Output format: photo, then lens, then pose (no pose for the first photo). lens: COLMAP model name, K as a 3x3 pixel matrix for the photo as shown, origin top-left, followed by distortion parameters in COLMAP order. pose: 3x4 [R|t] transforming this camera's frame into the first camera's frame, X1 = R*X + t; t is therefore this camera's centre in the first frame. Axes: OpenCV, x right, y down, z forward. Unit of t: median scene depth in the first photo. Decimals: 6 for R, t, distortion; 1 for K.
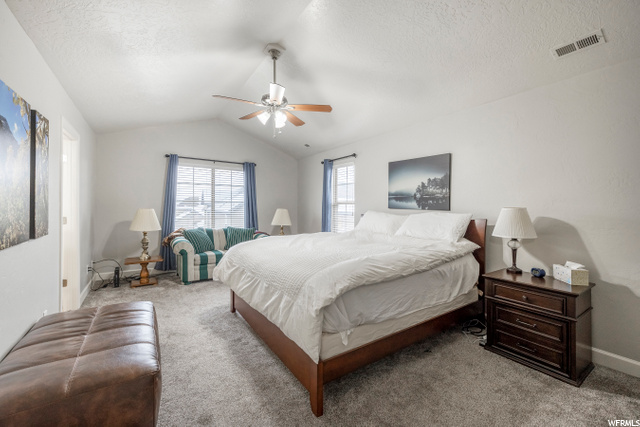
lens RADIAL K [[277.3, 0, 299.4], [0, 277.3, 207.3], [0, 0, 1]] dist [0.001030, -0.000104]
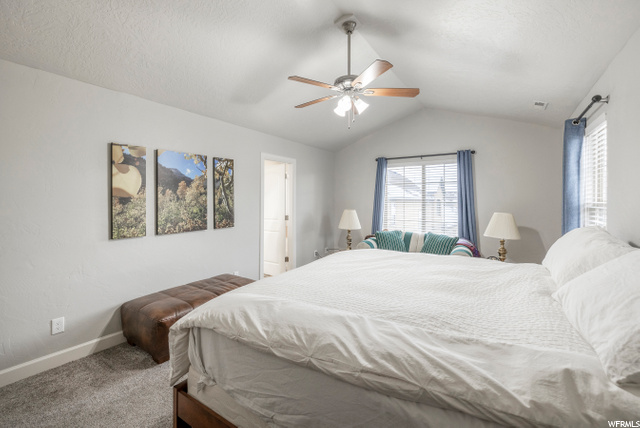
lens RADIAL K [[273.9, 0, 319.9], [0, 273.9, 200.8], [0, 0, 1]] dist [-0.001416, -0.000435]
pose [[0.390357, -0.011498, -0.920592, 0.395412], [0.002328, 0.999931, -0.011502, -0.018234], [0.920661, 0.002346, 0.390357, 0.386505]]
